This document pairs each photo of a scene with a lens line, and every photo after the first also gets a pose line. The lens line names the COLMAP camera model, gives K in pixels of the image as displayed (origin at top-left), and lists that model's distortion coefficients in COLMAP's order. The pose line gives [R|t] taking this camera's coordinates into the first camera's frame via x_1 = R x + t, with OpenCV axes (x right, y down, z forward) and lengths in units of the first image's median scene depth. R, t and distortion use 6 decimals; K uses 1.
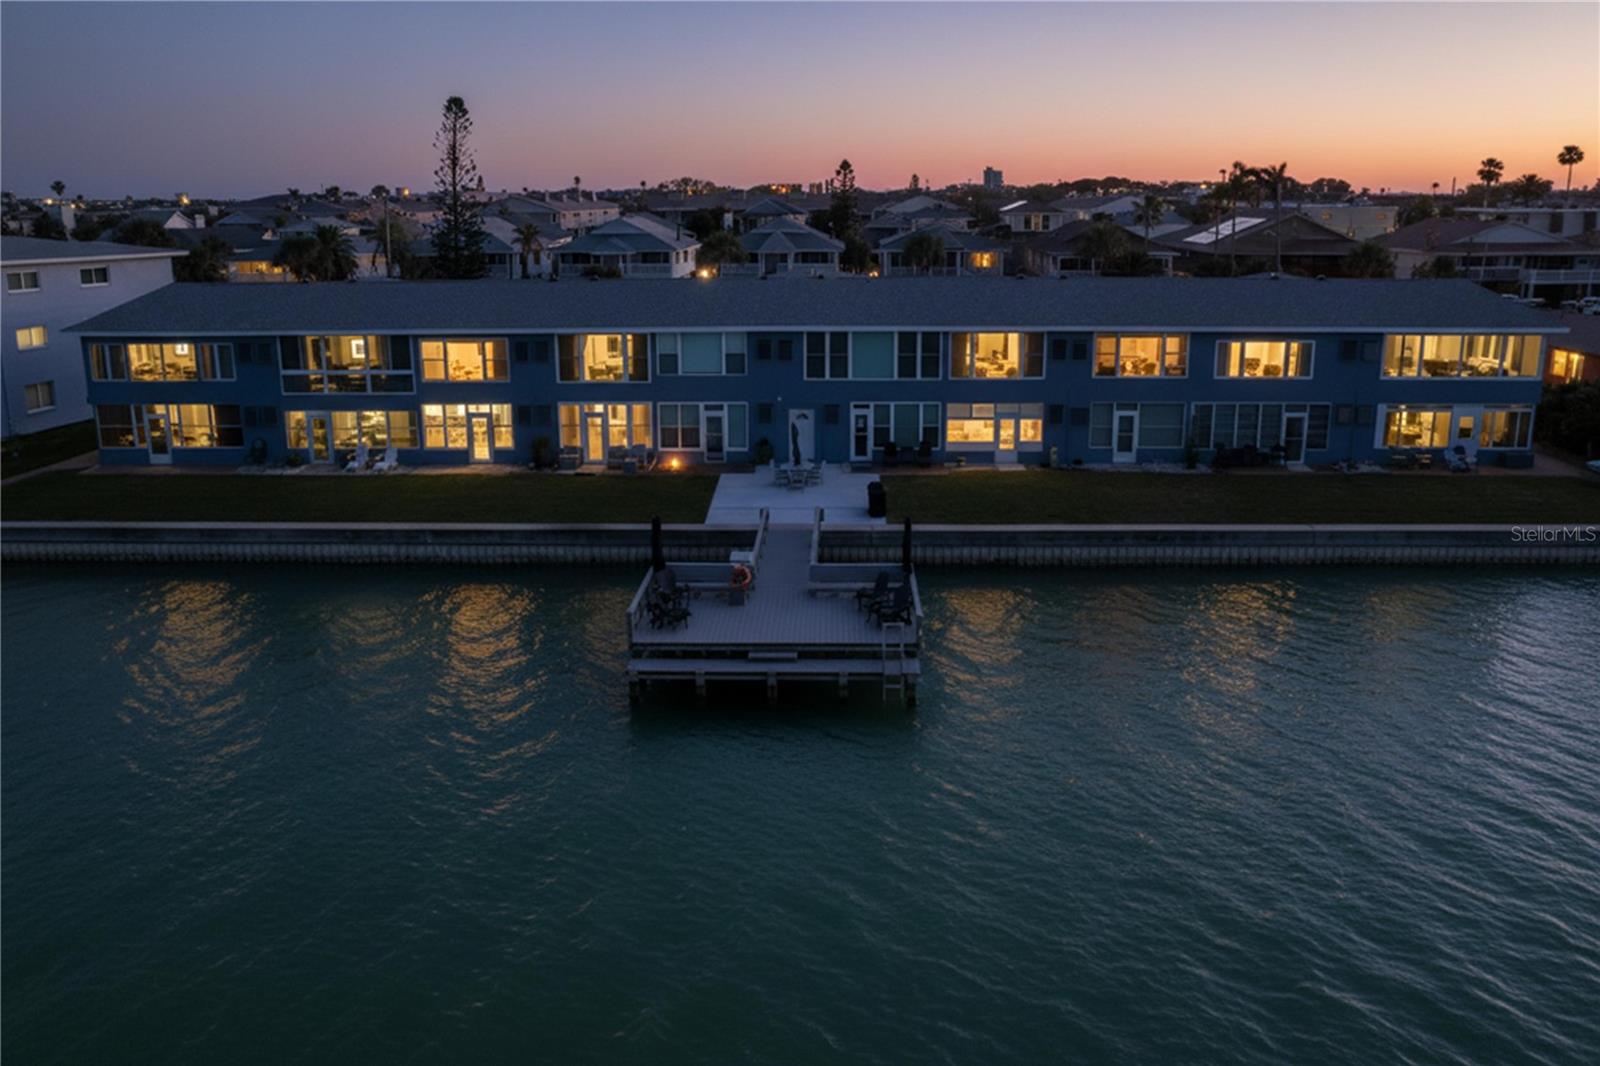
lens RADIAL K [[1018.7, 0, 807.1], [0, 1018.7, 536.4], [0, 0, 1]] dist [-0.081197, 0.071877]
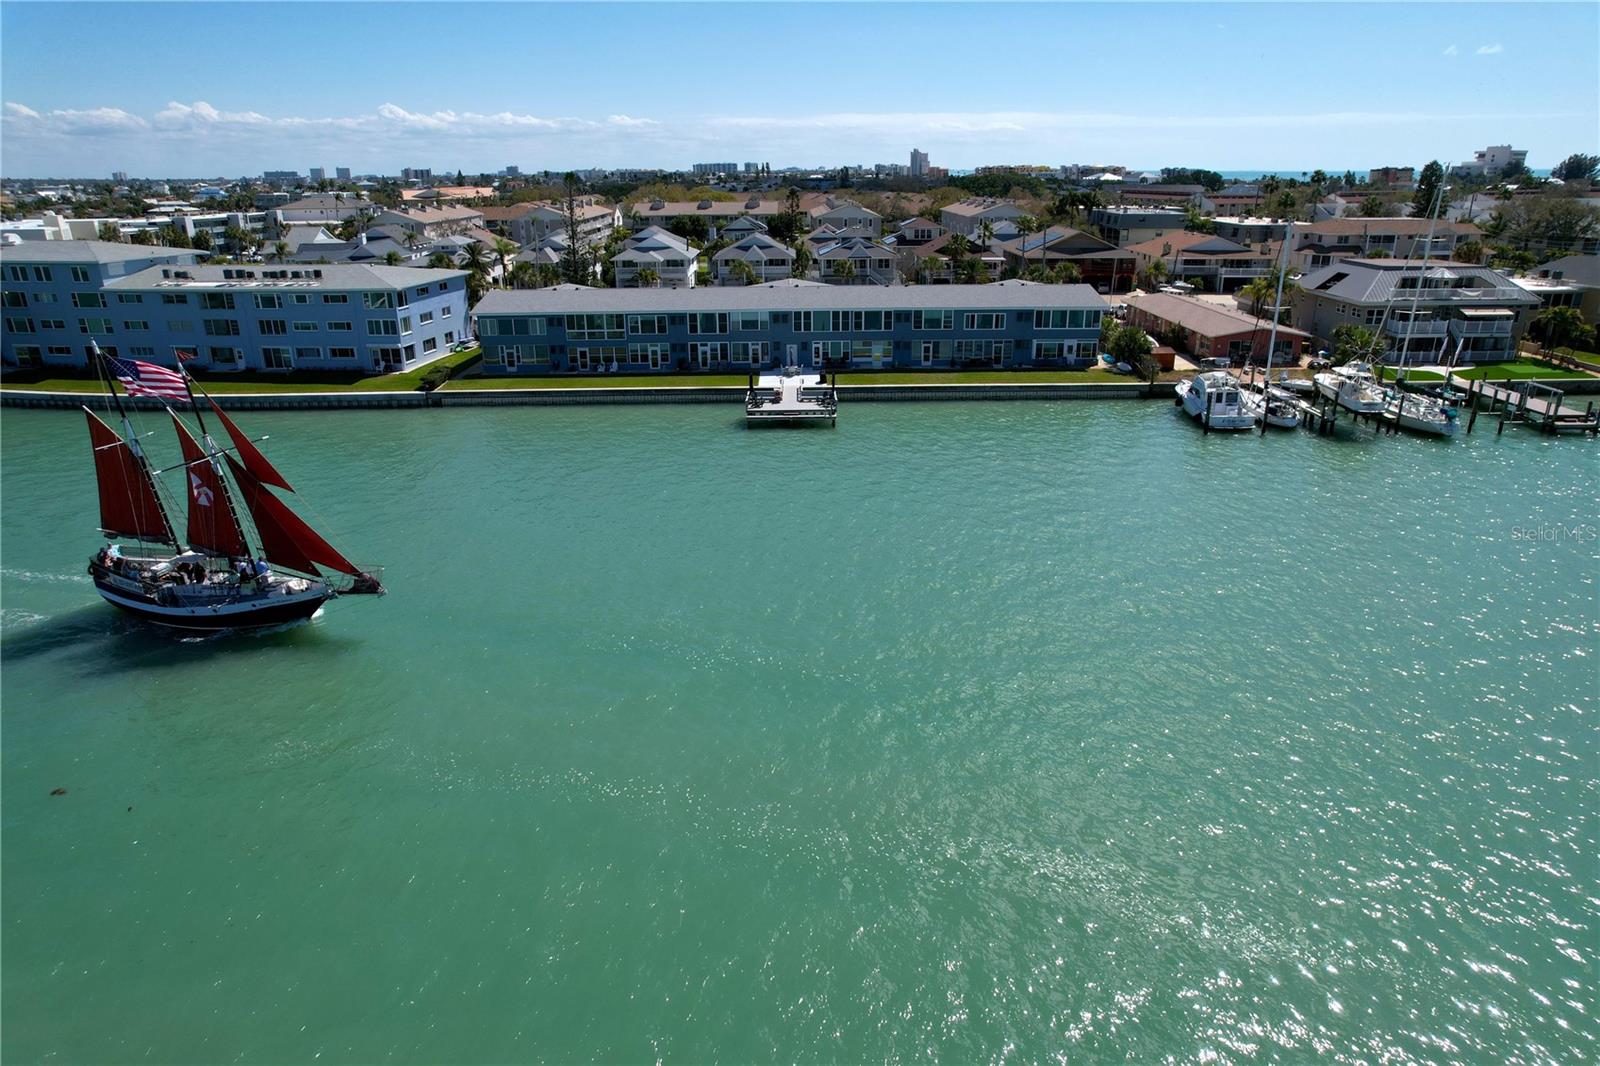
lens RADIAL K [[1018.7, 0, 807.1], [0, 1018.7, 536.4], [0, 0, 1]] dist [-0.081197, 0.071877]
pose [[0.997966, -0.020377, 0.060405, -0.122048], [0.018896, 0.999509, 0.025001, 0.266035], [-0.060885, -0.023809, 0.997861, -1.396688]]
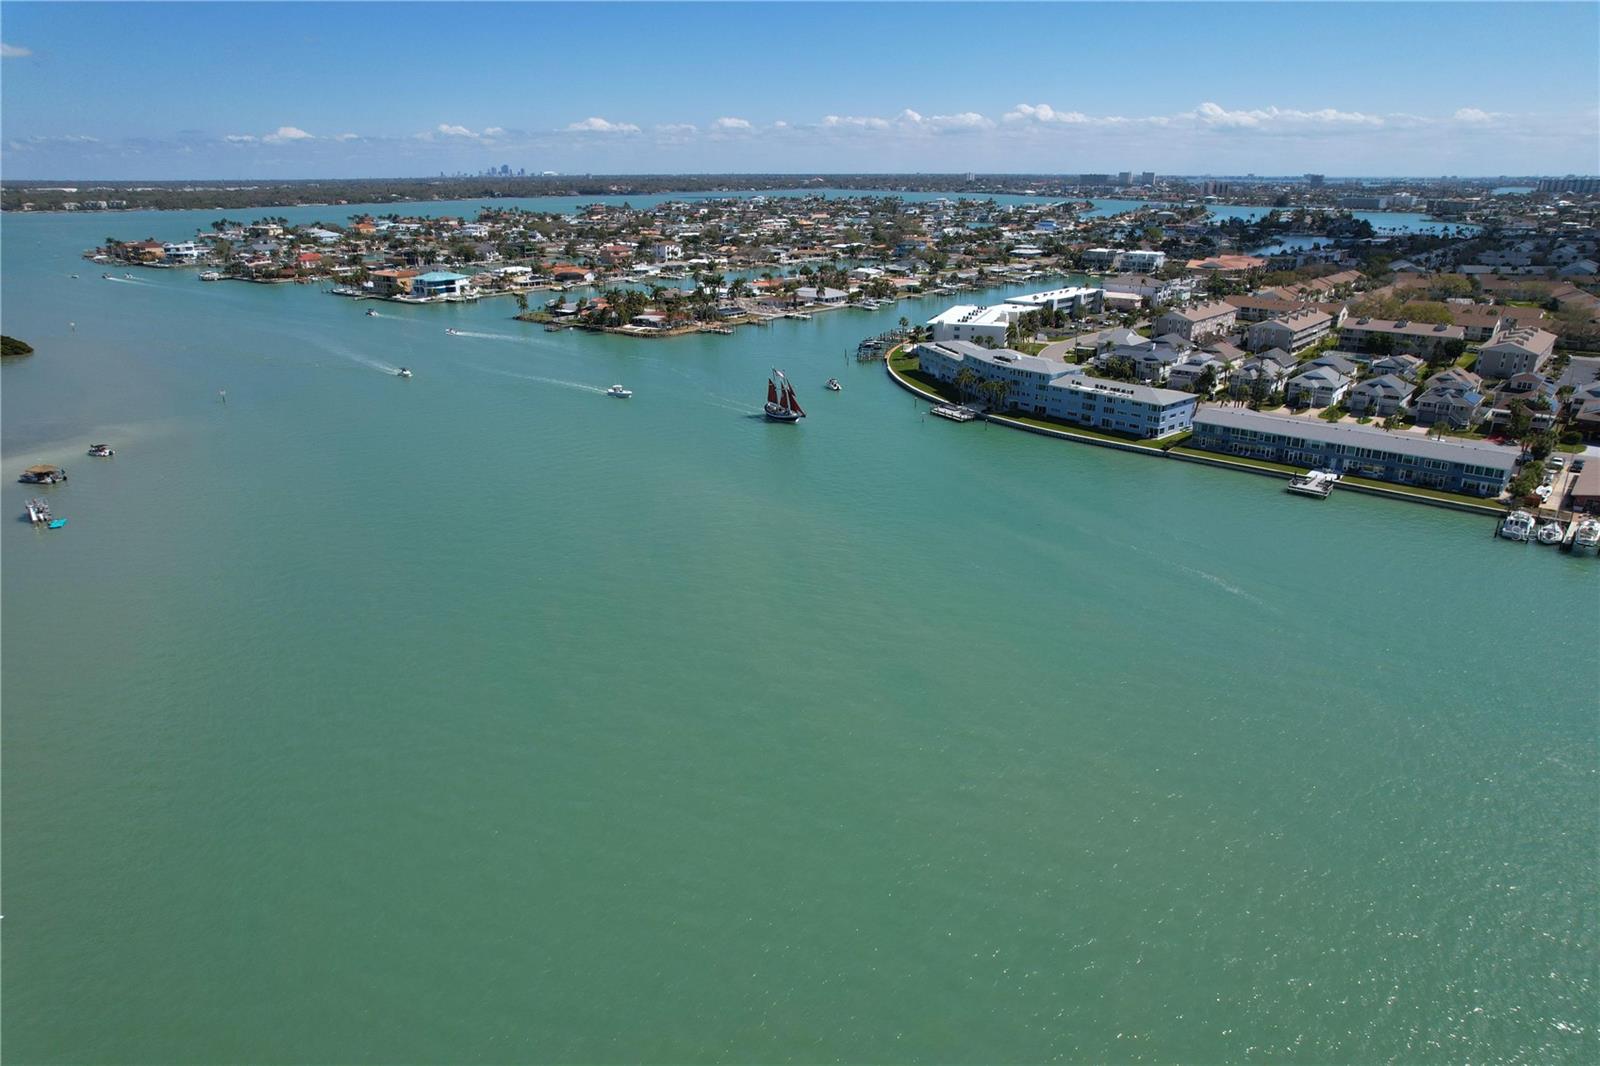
lens RADIAL K [[993.2, 0, 800.0], [0, 993.2, 533.0], [0, 0, 1]] dist [-0.053868, 0.062181]
pose [[0.786131, 0.213791, -0.579907, 0.838962], [-0.194951, 0.976144, 0.095592, 0.295852], [0.586509, 0.037905, 0.809055, -4.637731]]
